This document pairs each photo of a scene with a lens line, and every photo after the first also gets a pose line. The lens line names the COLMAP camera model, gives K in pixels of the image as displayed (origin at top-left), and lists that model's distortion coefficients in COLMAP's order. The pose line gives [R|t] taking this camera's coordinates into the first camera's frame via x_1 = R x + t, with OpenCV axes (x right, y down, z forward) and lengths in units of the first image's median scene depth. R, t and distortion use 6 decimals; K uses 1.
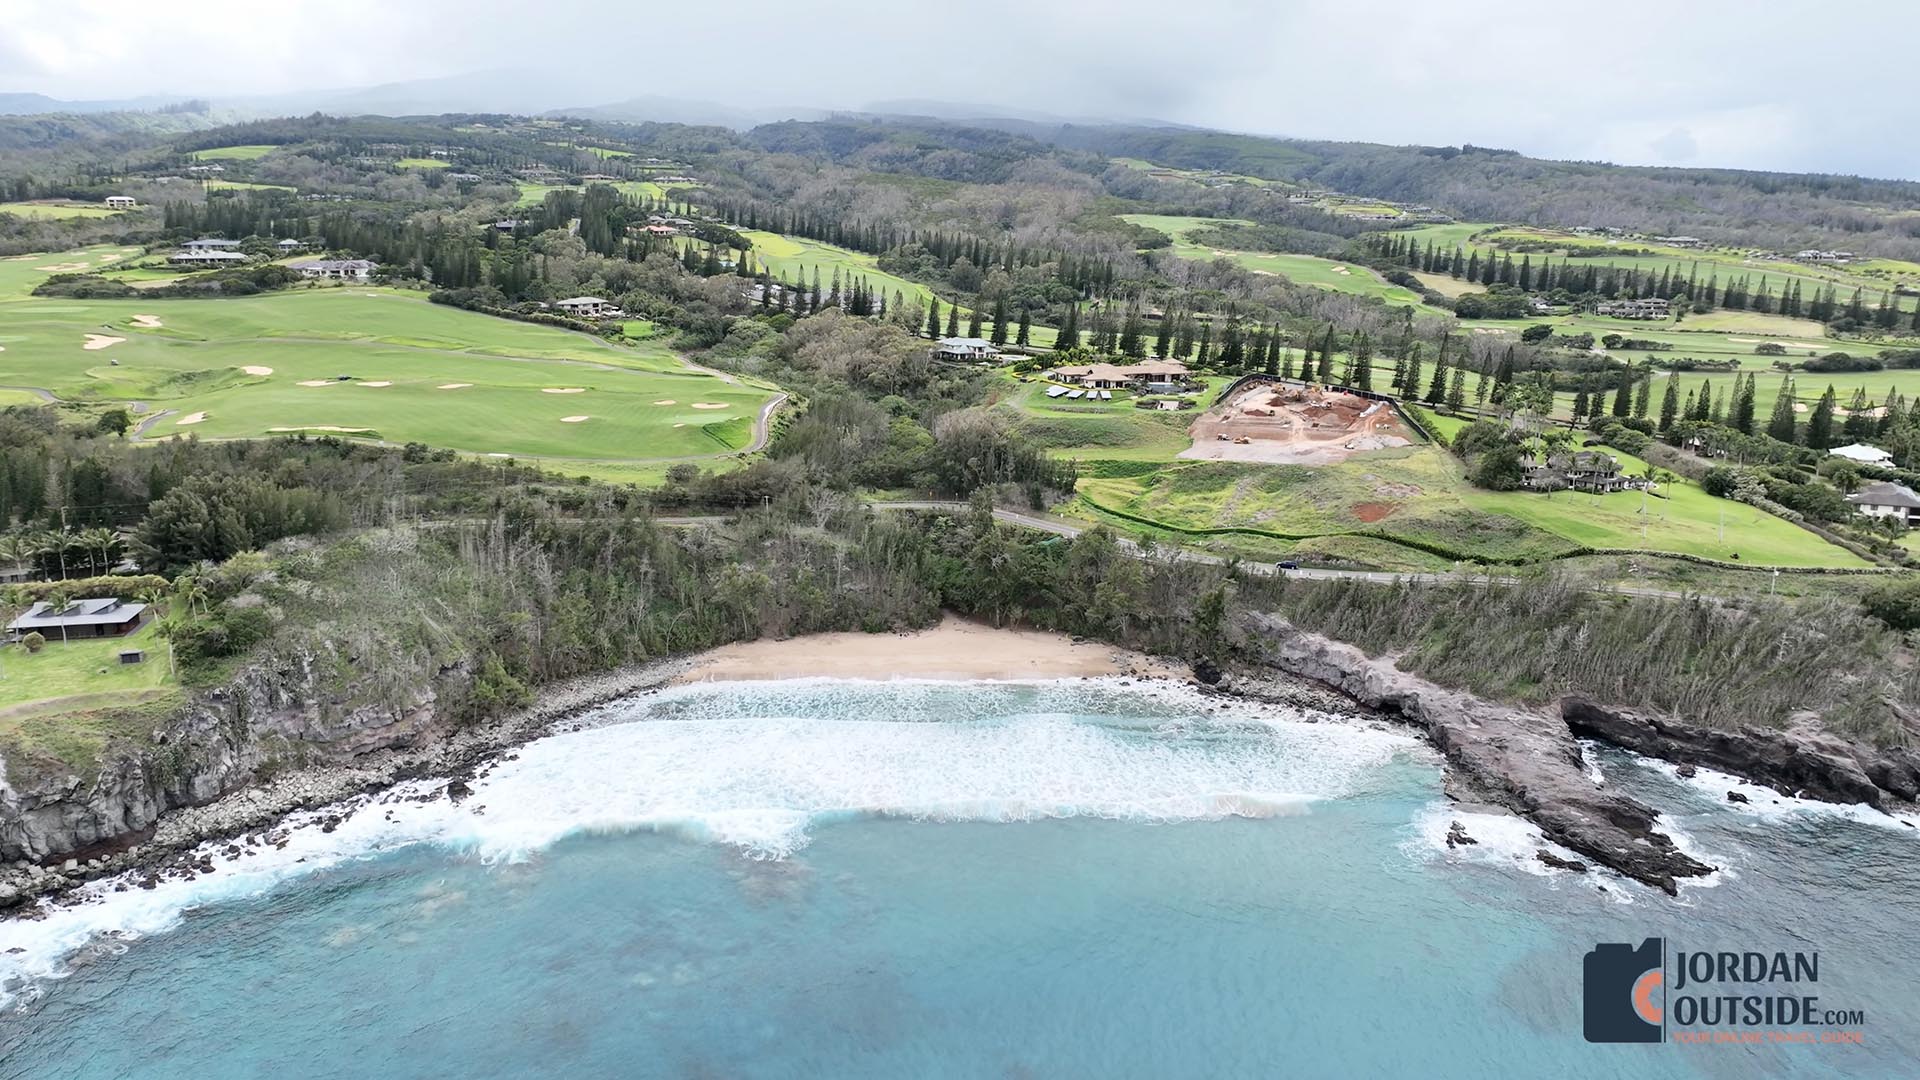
lens RADIAL K [[1465.4, 0, 953.8], [0, 1465.4, 537.6], [0, 0, 1]] dist [-0.000368, 0.009706]
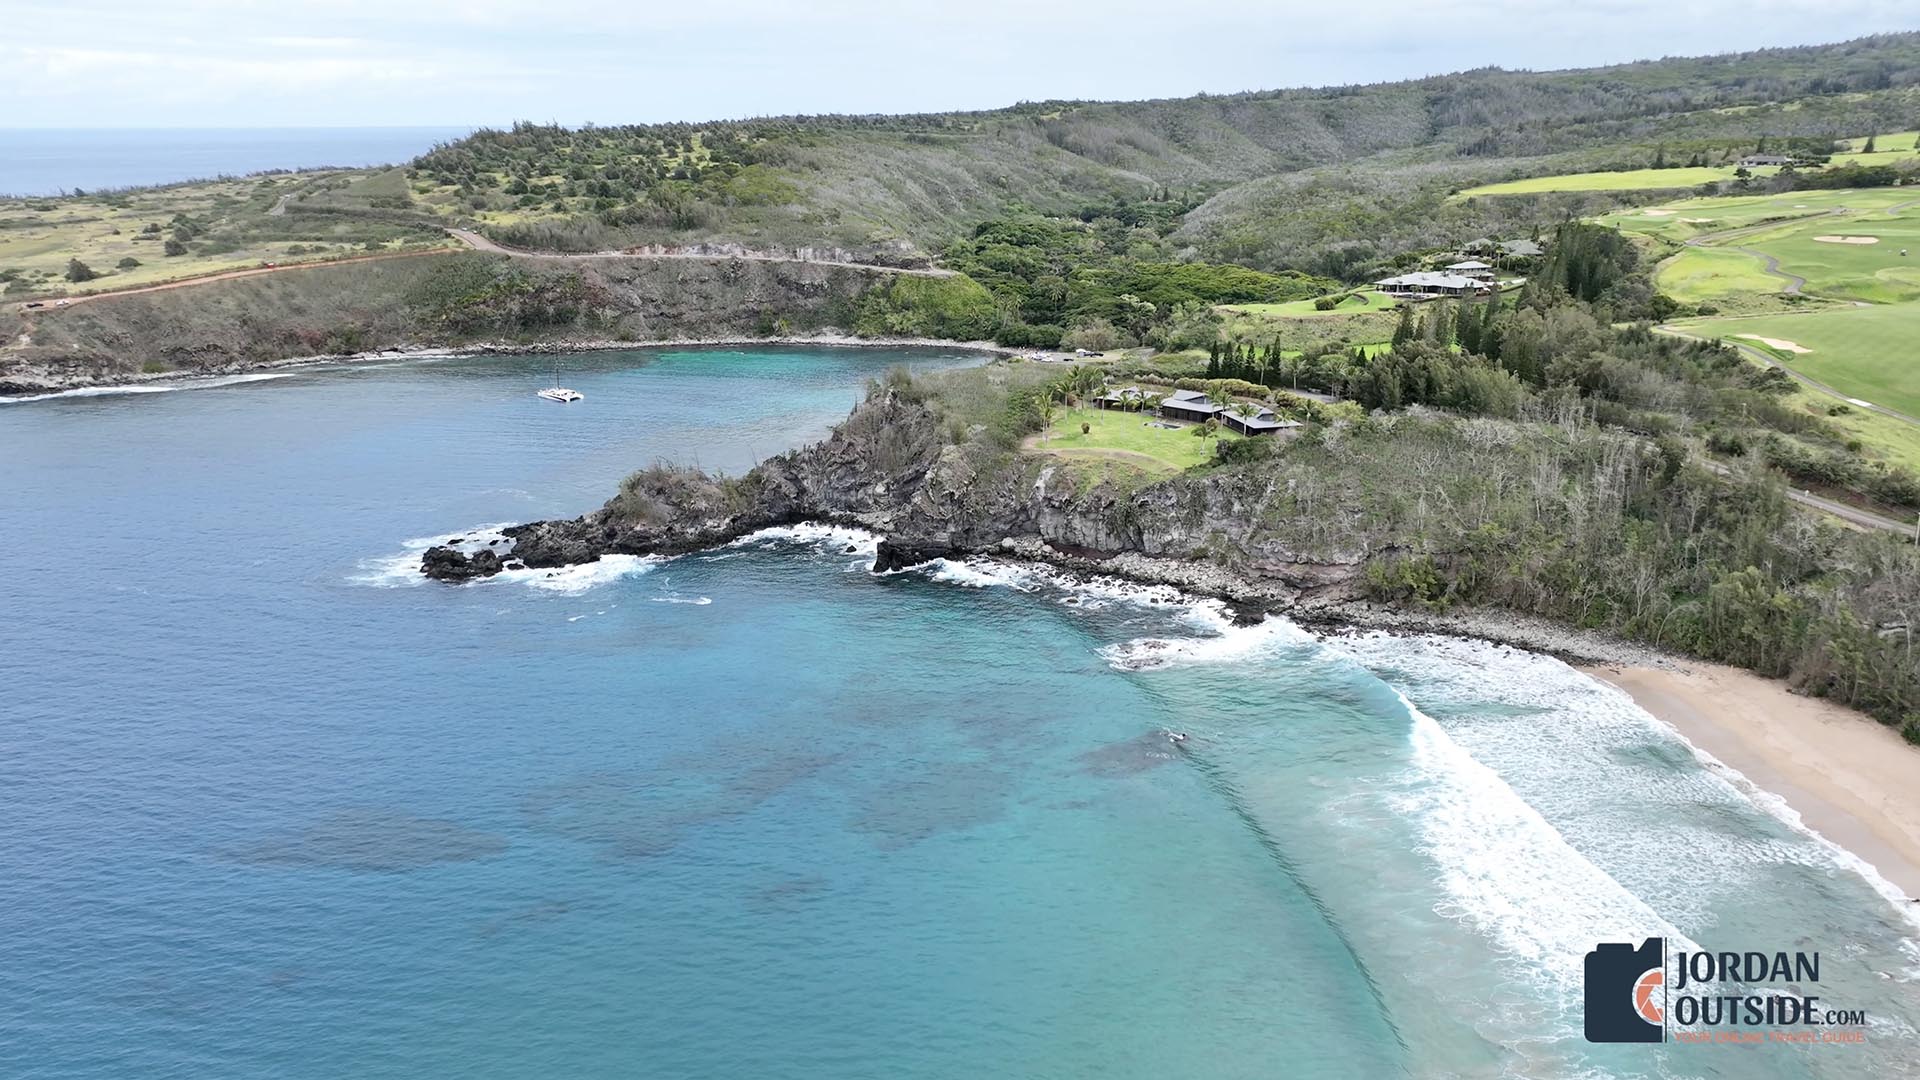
lens RADIAL K [[1465.4, 0, 956.5], [0, 1465.4, 539.0], [0, 0, 1]] dist [-0.000368, 0.009706]
pose [[0.035459, 0.279484, -0.959495, 0.605005], [-0.210140, 0.940719, 0.266249, -0.121048], [0.977028, 0.192188, 0.092088, 0.556354]]
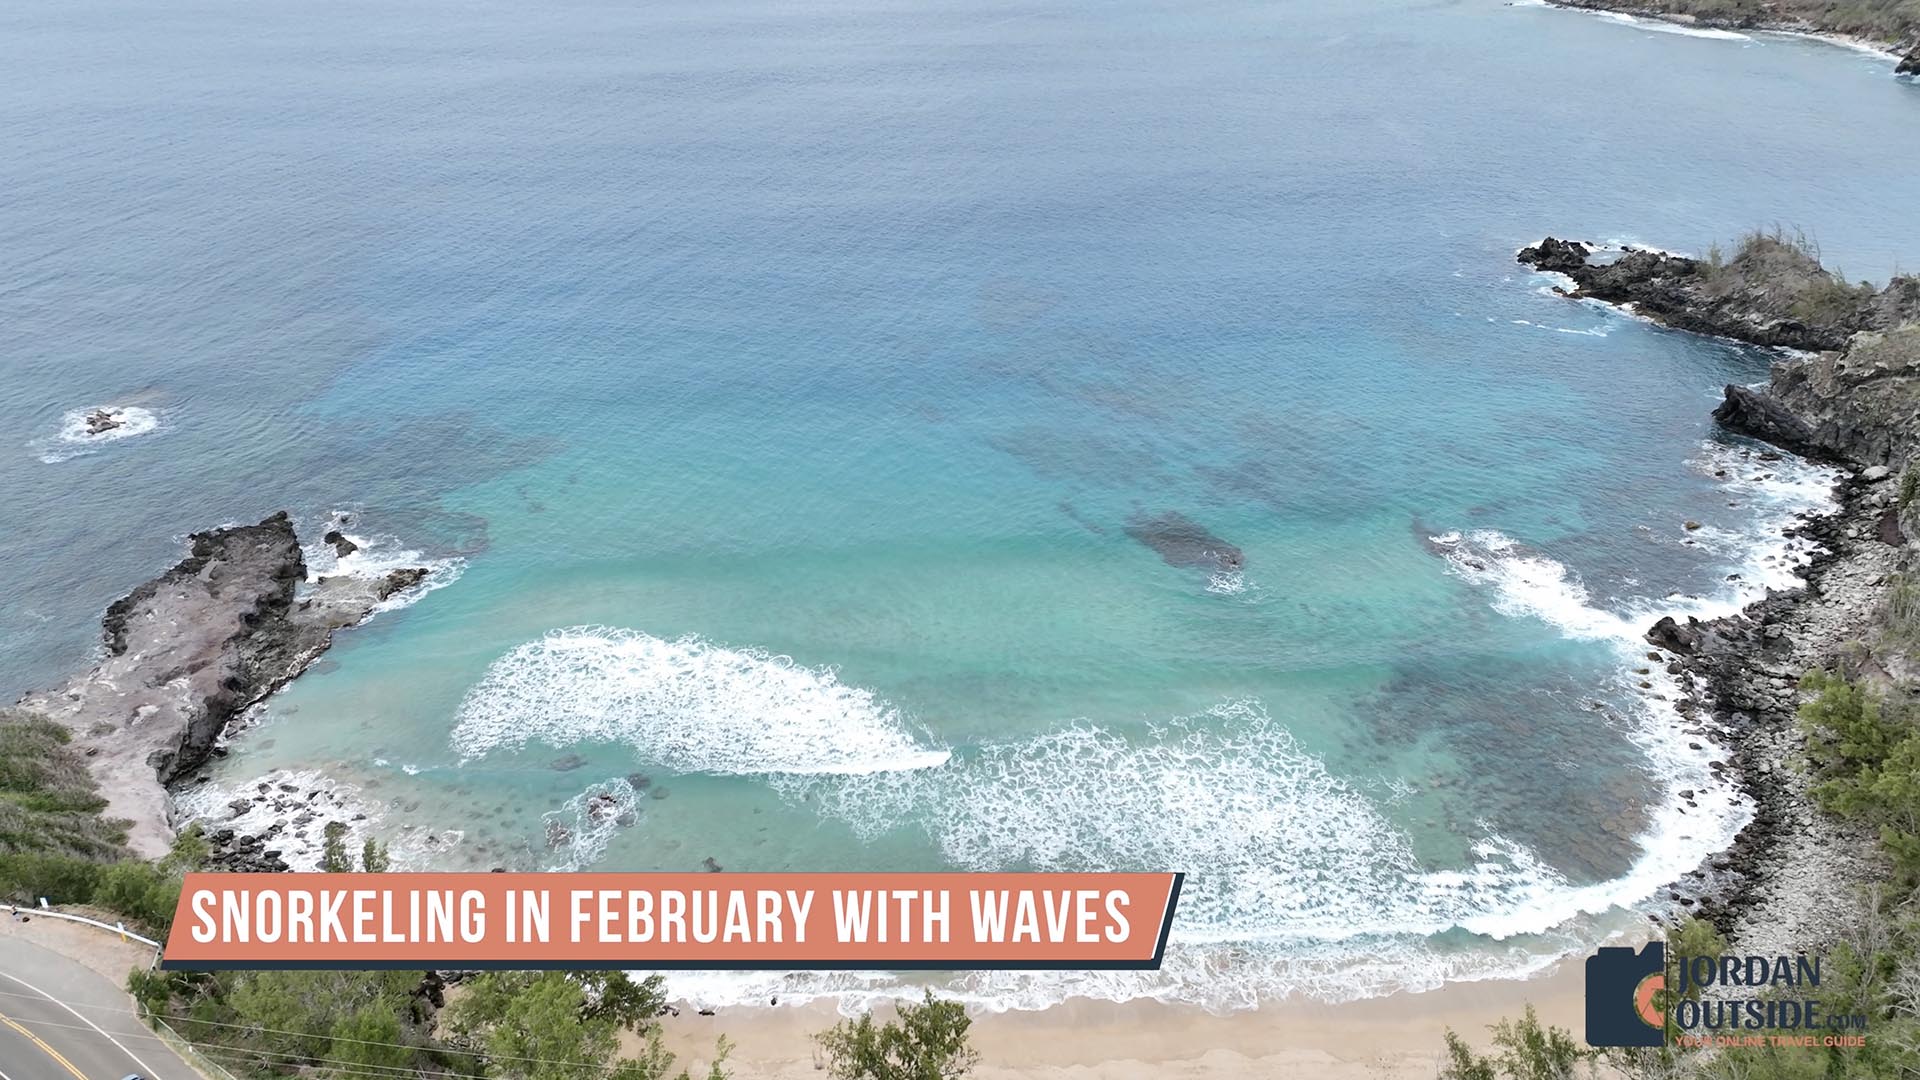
lens RADIAL K [[1465.4, 0, 961.0], [0, 1465.4, 540.4], [0, 0, 1]] dist [-0.000368, 0.009706]
pose [[-0.999843, 0.012624, -0.012432, 0.021556], [0.001762, 0.769036, 0.639203, -0.280435], [0.017630, 0.639081, -0.768937, 1.278663]]
